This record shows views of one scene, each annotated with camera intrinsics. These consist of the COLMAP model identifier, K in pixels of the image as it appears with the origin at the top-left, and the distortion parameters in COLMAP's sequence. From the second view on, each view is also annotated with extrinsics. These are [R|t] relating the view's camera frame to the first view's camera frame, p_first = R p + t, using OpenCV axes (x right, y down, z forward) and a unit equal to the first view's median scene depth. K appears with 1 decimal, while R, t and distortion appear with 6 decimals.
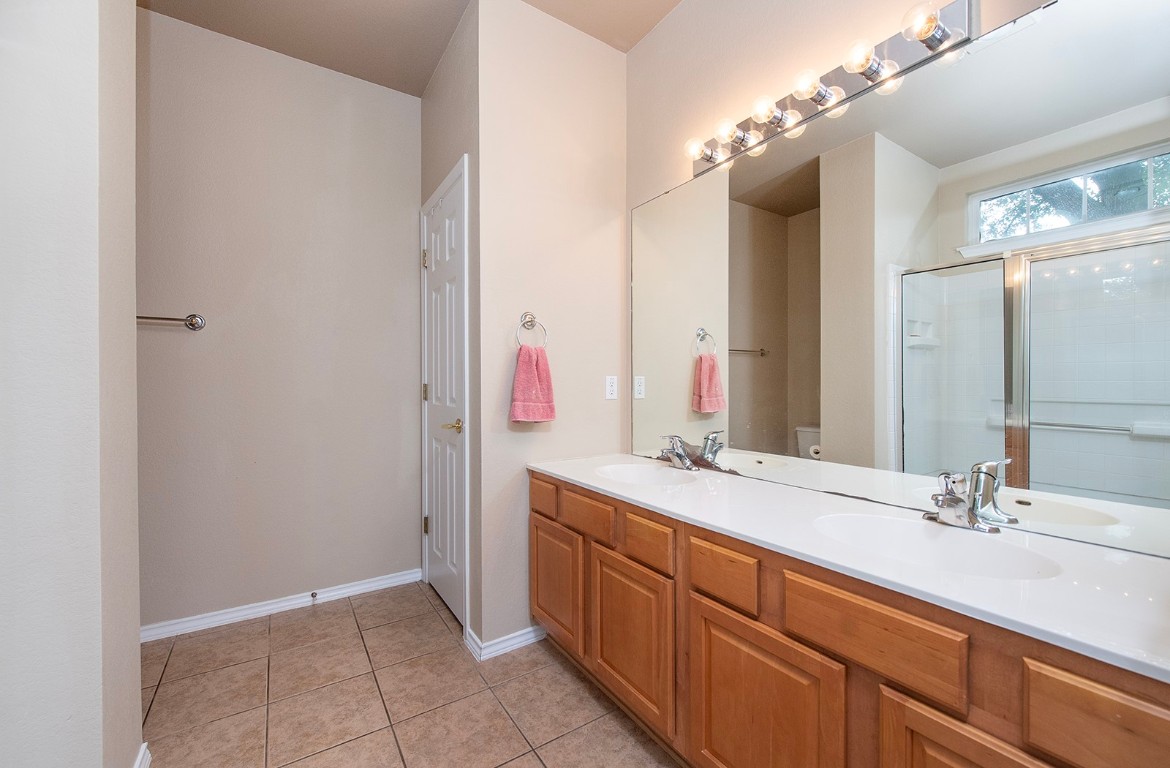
lens RADIAL K [[461.5, 0, 579.7], [0, 461.5, 389.5], [0, 0, 1]] dist [-0.001258, -0.000797]
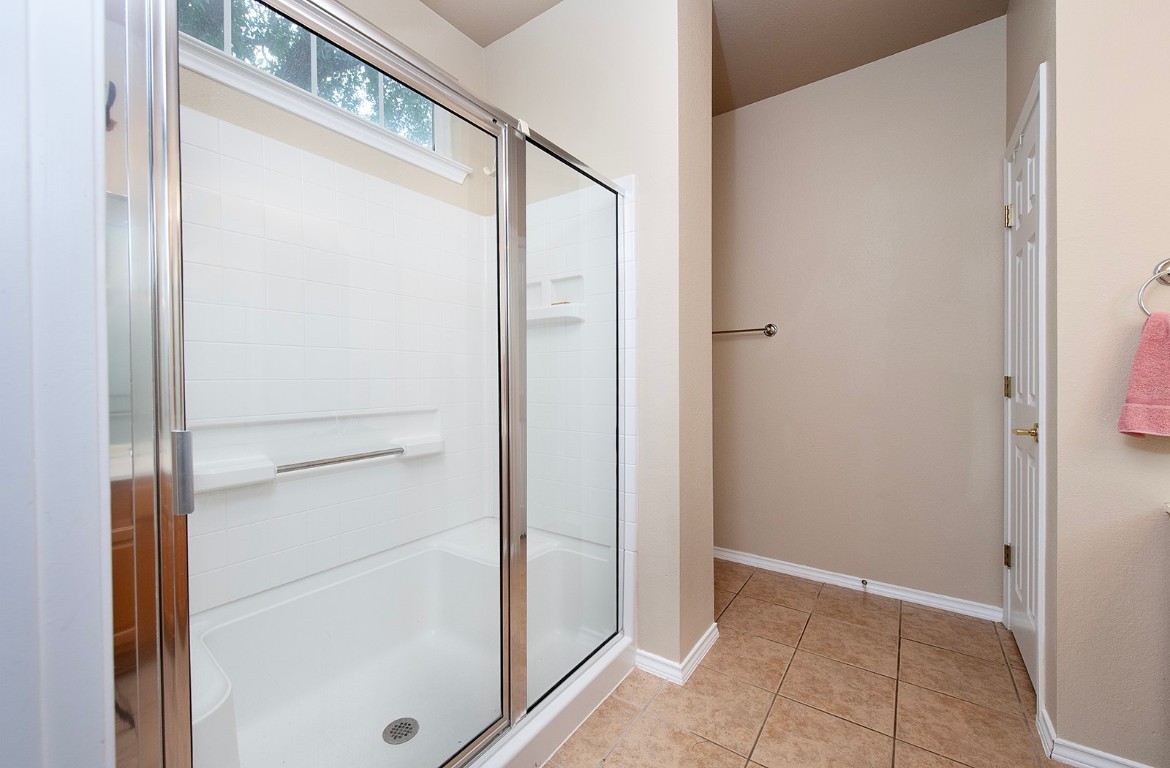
lens RADIAL K [[461.5, 0, 579.7], [0, 461.5, 389.5], [0, 0, 1]] dist [-0.001258, -0.000797]
pose [[0.356664, 0.018907, -0.934041, 0.177223], [-0.006423, 0.999821, 0.017786, 0.000860], [0.934211, -0.000345, 0.356721, 0.047282]]
